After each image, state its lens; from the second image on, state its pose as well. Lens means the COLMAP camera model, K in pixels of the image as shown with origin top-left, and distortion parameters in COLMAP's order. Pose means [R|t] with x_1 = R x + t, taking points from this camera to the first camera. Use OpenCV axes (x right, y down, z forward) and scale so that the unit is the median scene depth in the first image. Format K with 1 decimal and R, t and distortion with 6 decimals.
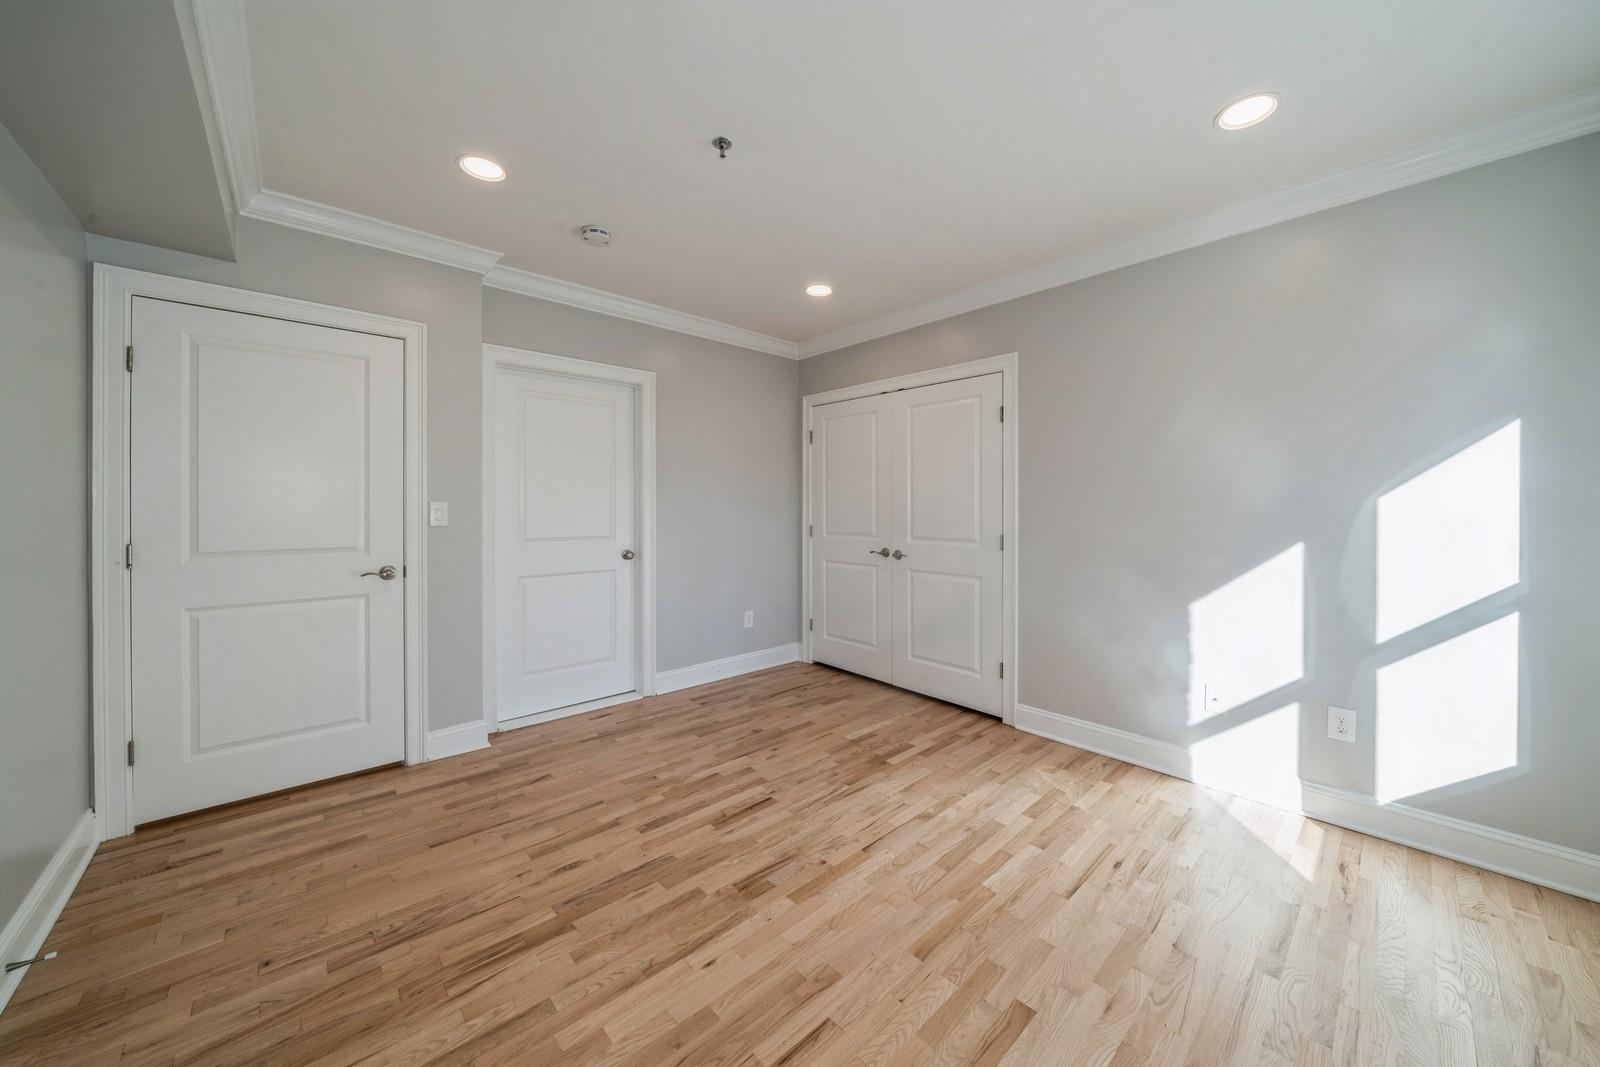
lens RADIAL K [[560.5, 0, 802.6], [0, 560.5, 514.6], [0, 0, 1]] dist [-0.008838, 0.000044]
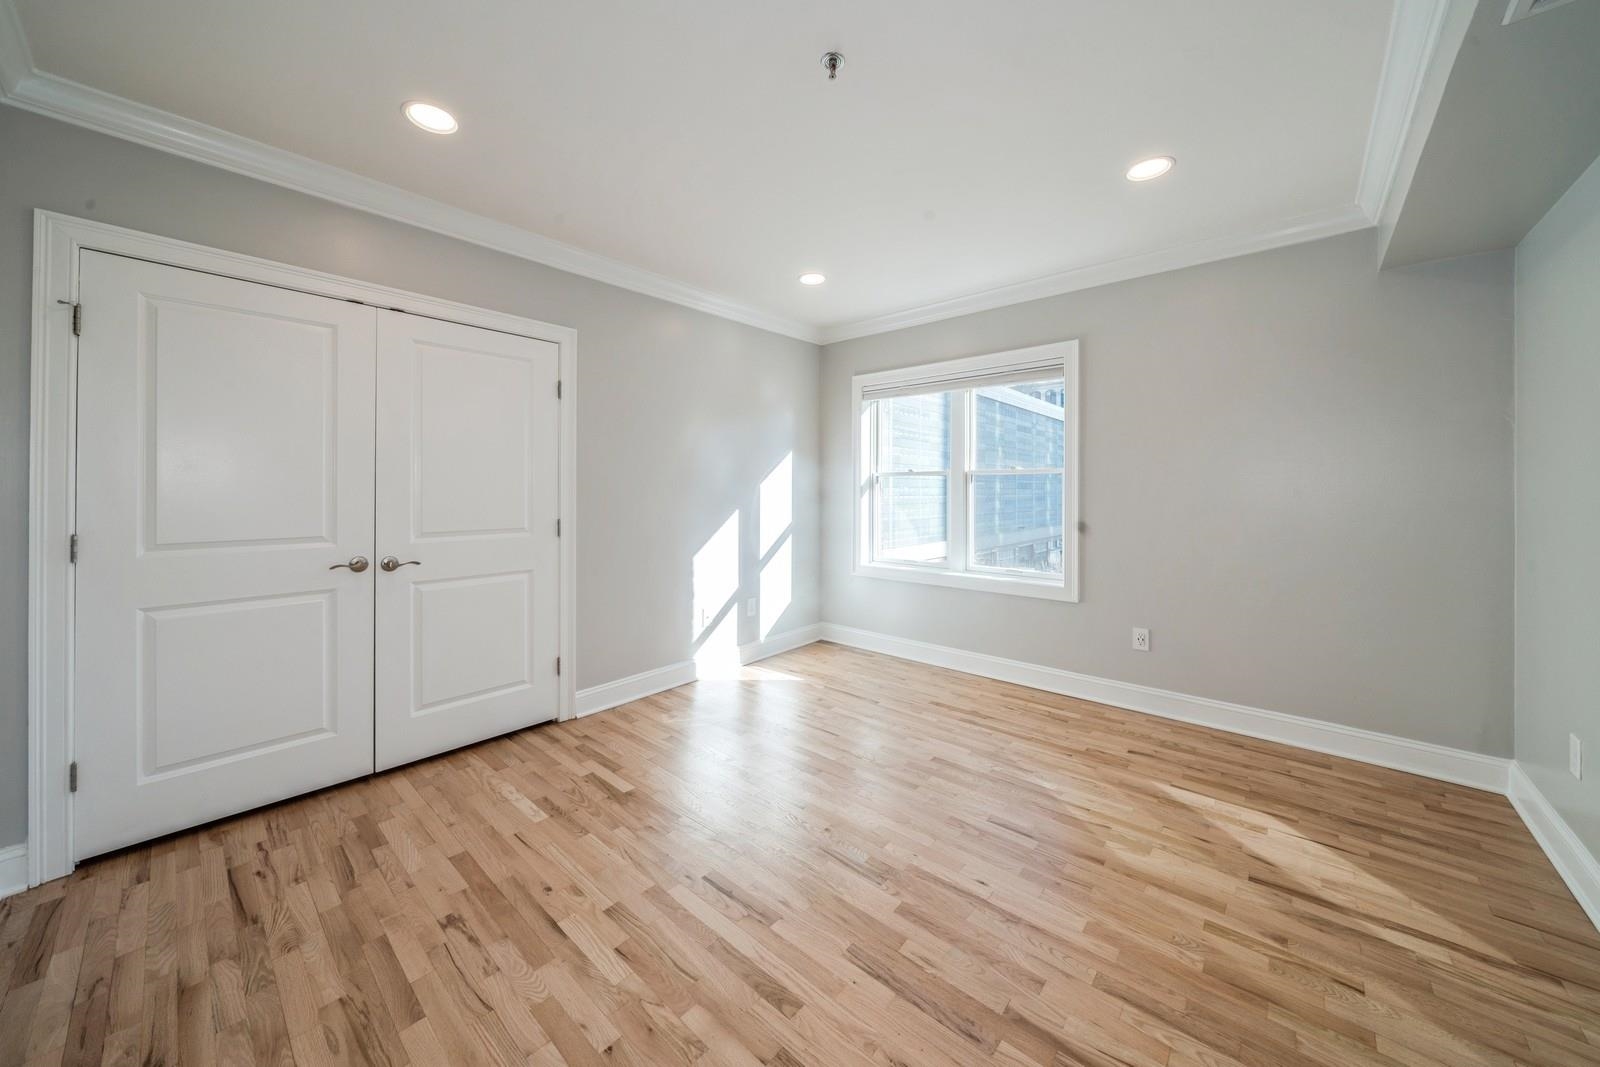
lens RADIAL K [[560.2, 0, 794.1], [0, 560.2, 492.3], [0, 0, 1]] dist [-0.000620, -0.000036]
pose [[-0.100961, -0.006711, 0.994868, -0.757609], [0.011191, 0.999906, 0.007881, -0.014607], [-0.994827, 0.011929, -0.100877, 0.881826]]
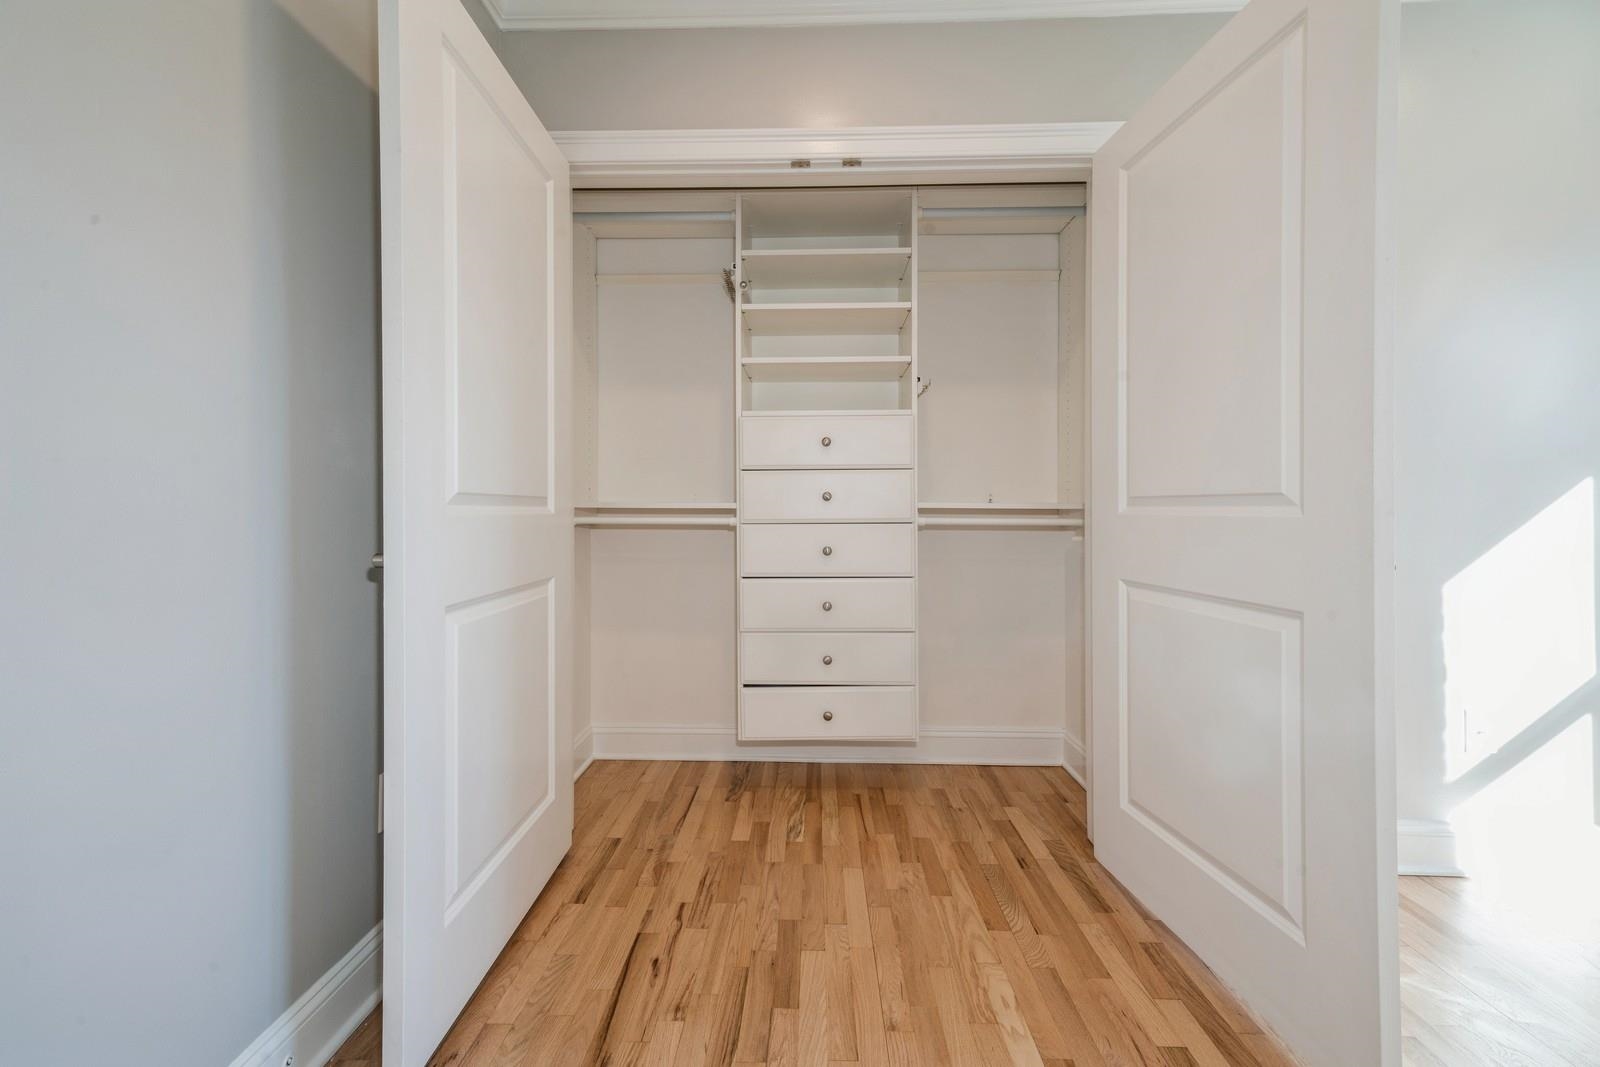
lens RADIAL K [[635.8, 0, 800.0], [0, 635.8, 533.5], [0, 0, 1]] dist [0.021827, 0.000009]
pose [[0.690485, -0.026538, 0.722859, -0.298929], [0.011385, 0.999602, 0.025823, 0.077308], [-0.723257, -0.009601, 0.690512, 1.014523]]
